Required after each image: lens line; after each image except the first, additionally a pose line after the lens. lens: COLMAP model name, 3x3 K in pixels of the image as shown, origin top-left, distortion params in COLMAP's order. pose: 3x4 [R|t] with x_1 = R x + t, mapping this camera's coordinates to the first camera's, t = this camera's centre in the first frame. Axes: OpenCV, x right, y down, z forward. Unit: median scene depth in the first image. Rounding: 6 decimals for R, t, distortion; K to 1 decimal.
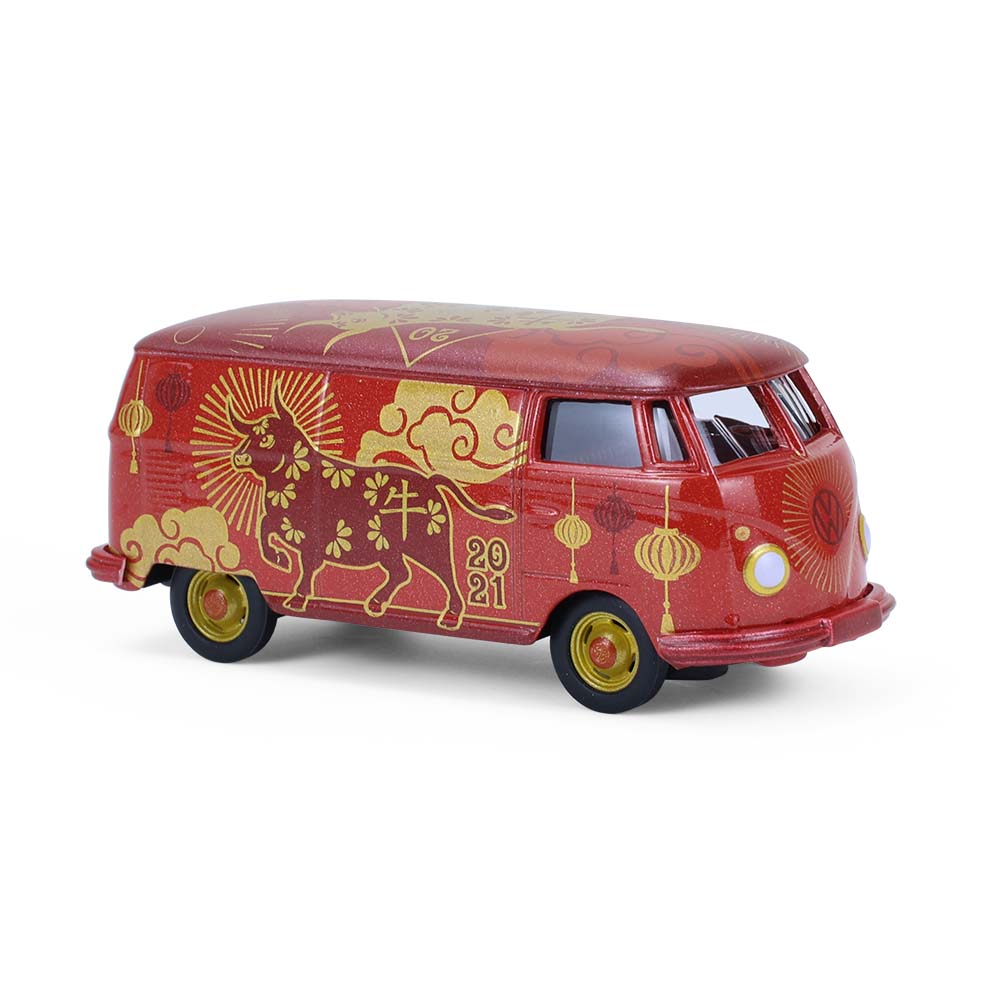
lens RADIAL K [[4143.3, 0, 500.2], [0, 4143.3, 499.8], [0, 0, 1]] dist [-0.265995, 0.000000]
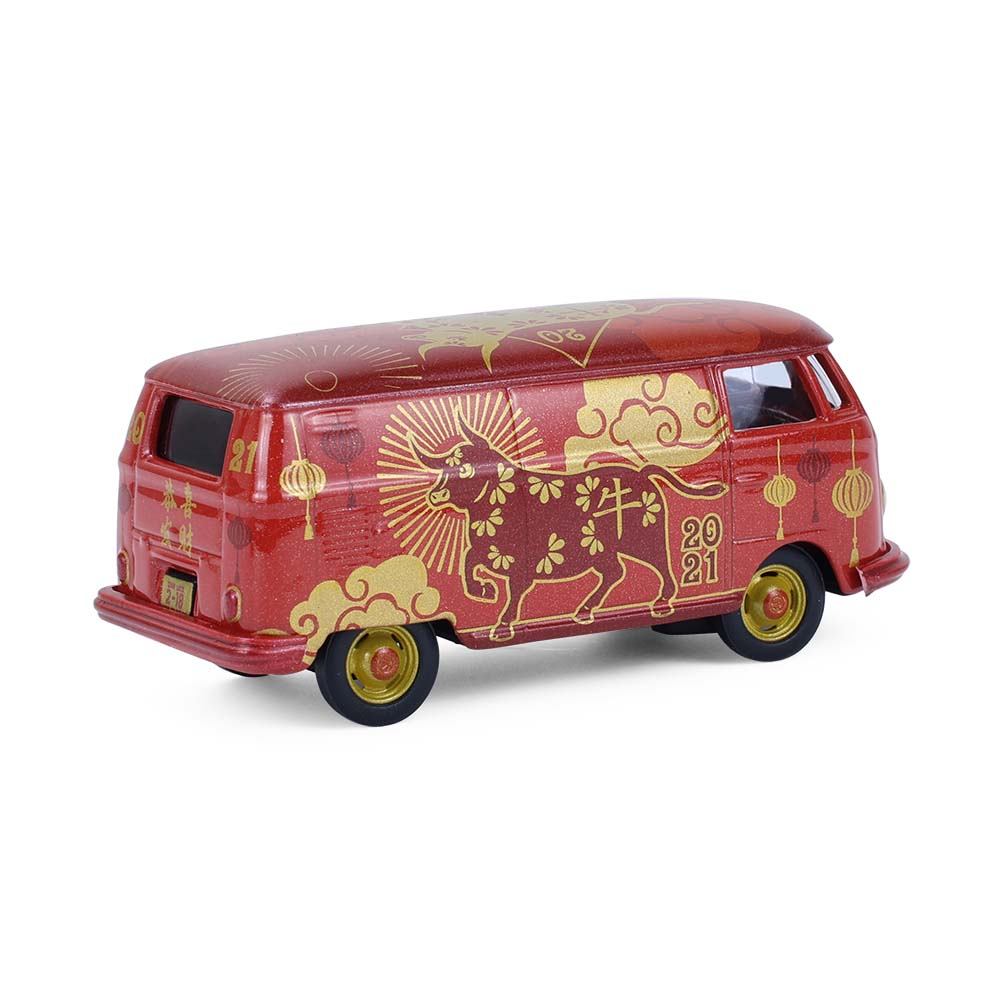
lens RADIAL K [[4143.3, 0, 499.6], [0, 4143.3, 501.6], [0, 0, 1]] dist [-0.265995, 0.000000]
pose [[0.424034, -0.153136, 0.892605, -0.924619], [0.173852, 0.981034, 0.085718, -0.089472], [-0.888803, 0.118834, 0.442615, 0.584563]]
